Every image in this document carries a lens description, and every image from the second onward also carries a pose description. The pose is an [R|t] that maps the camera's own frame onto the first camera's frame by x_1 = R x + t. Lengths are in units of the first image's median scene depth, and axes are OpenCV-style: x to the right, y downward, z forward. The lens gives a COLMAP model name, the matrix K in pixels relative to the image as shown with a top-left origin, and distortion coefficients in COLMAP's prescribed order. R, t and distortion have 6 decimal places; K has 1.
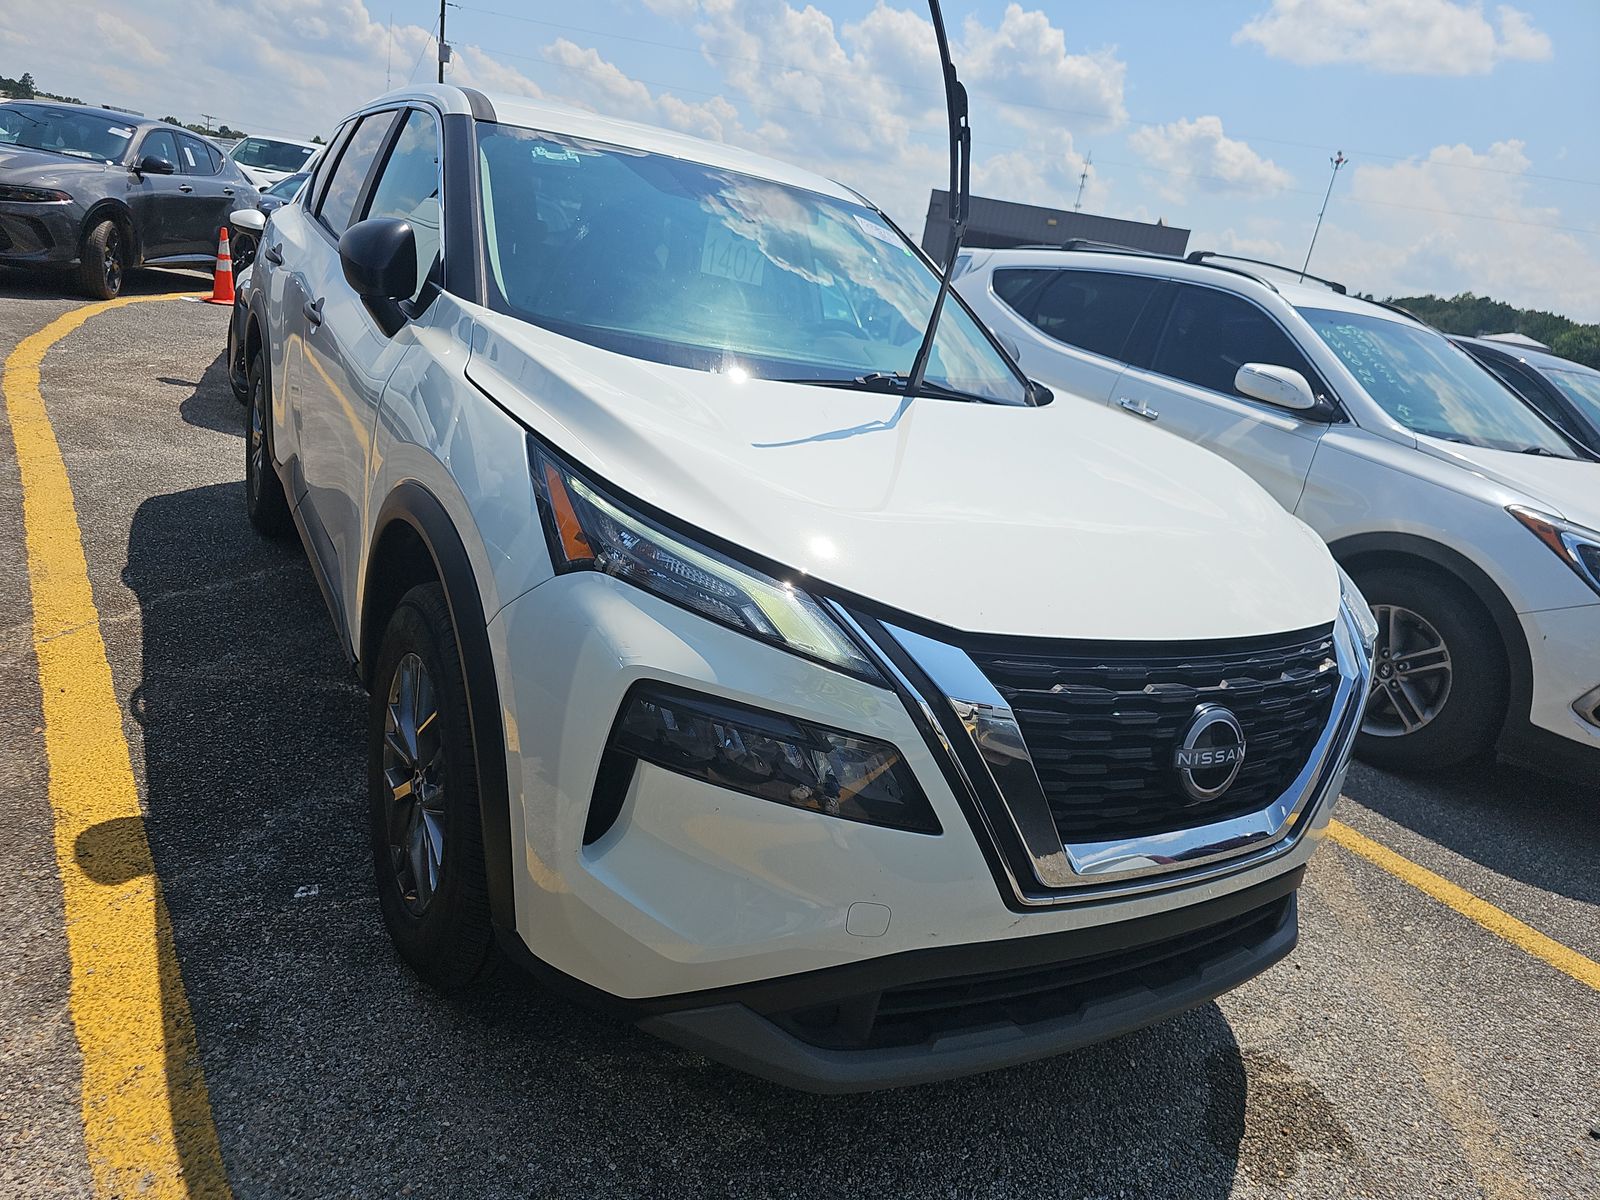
lens RADIAL K [[1079.1, 0, 796.9], [0, 1079.1, 611.4], [0, 0, 1]] dist [0.030185, -0.026198]
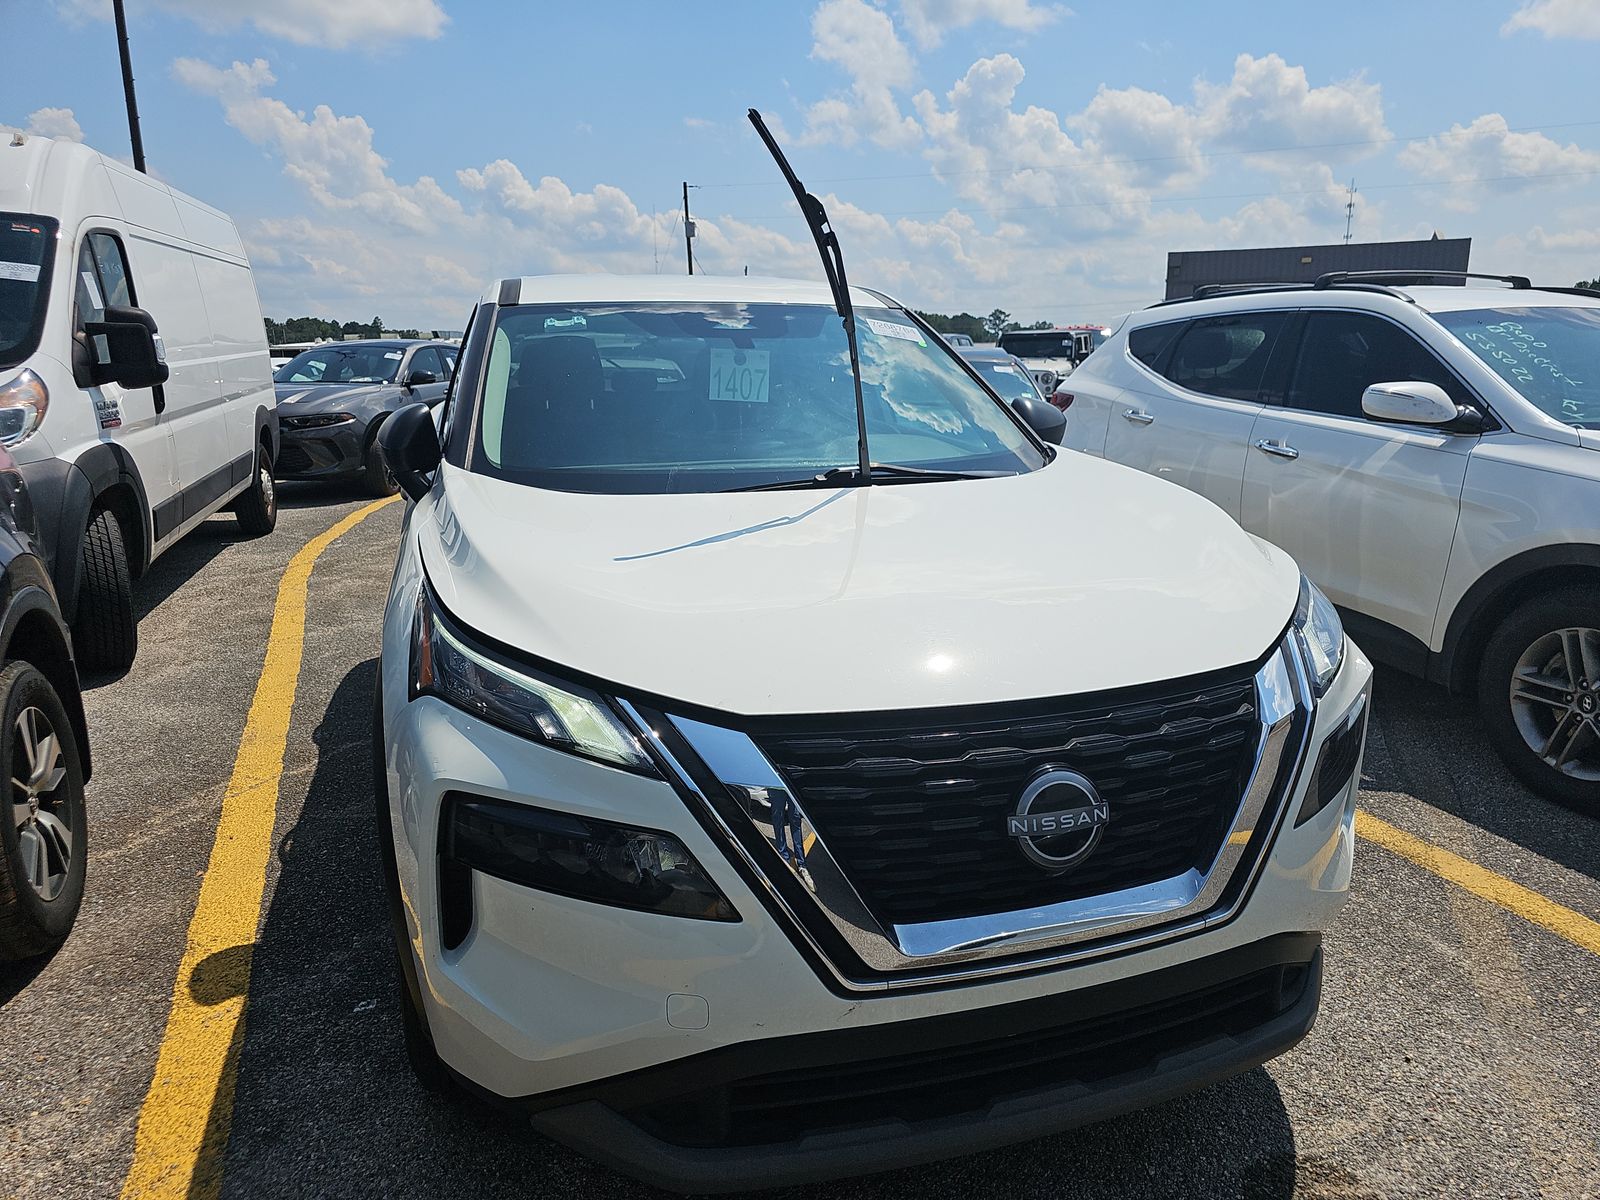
lens RADIAL K [[1079.1, 0, 804.9], [0, 1079.1, 603.9], [0, 0, 1]] dist [0.030185, -0.026198]
pose [[0.960839, -0.124926, -0.247348, 0.276906], [0.099330, 0.988568, -0.113432, 0.020454], [0.258691, 0.084420, 0.962264, 0.012682]]
